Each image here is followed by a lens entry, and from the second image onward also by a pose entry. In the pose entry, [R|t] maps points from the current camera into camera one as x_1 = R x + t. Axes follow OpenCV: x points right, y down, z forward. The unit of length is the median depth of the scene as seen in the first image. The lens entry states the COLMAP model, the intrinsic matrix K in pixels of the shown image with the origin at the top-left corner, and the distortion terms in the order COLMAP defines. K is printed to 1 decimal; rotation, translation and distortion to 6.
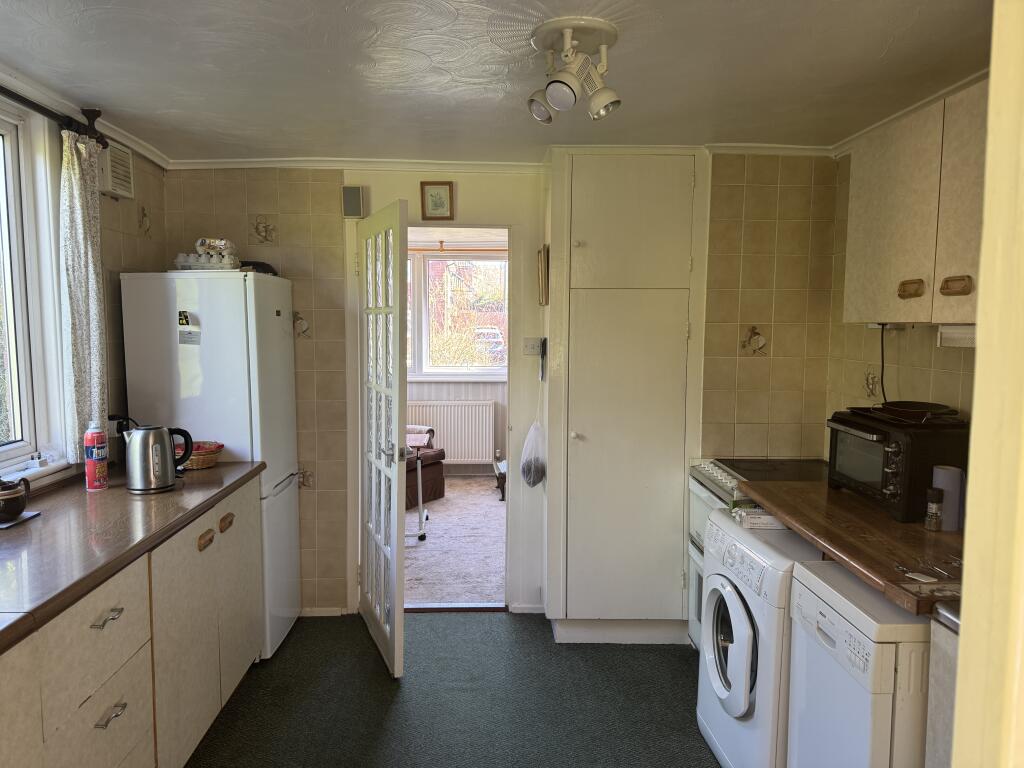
lens RADIAL K [[727.9, 0, 511.2], [0, 727.9, 385.3], [0, 0, 1]] dist [-0.004037, -0.001966]
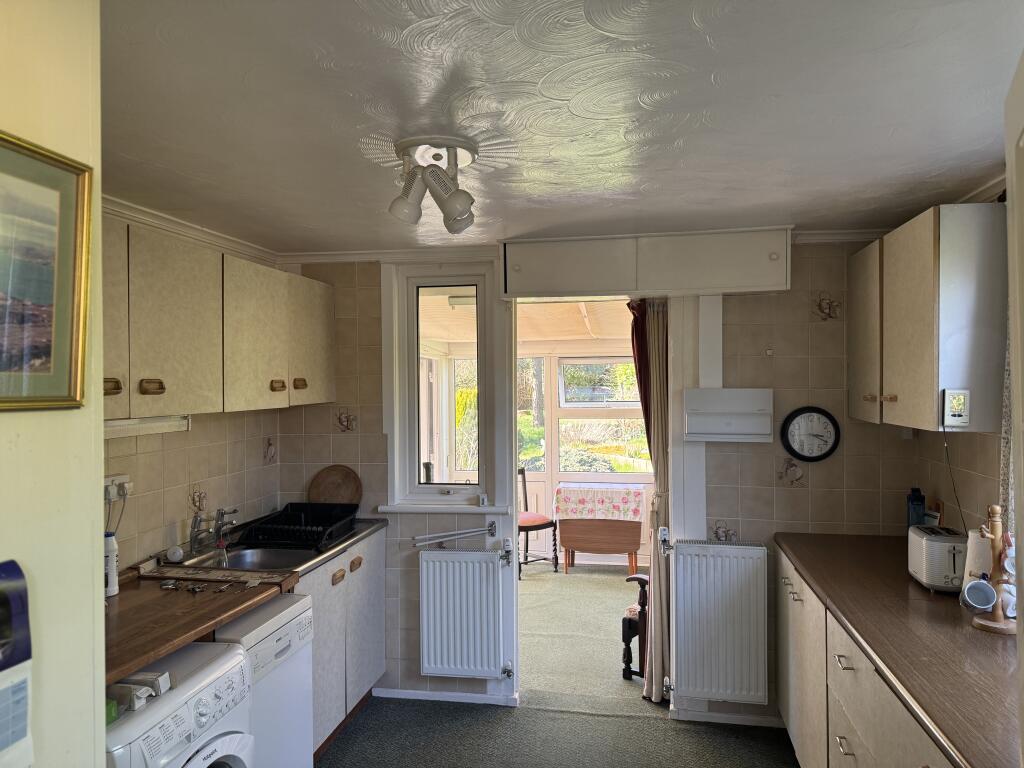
lens RADIAL K [[727.9, 0, 511.9], [0, 727.9, 384.7], [0, 0, 1]] dist [-0.004037, -0.001966]
pose [[-0.977134, -0.001258, 0.212623, -0.240946], [0.016837, 0.996385, 0.083269, -0.227331], [-0.211959, 0.084944, -0.973580, 2.021264]]
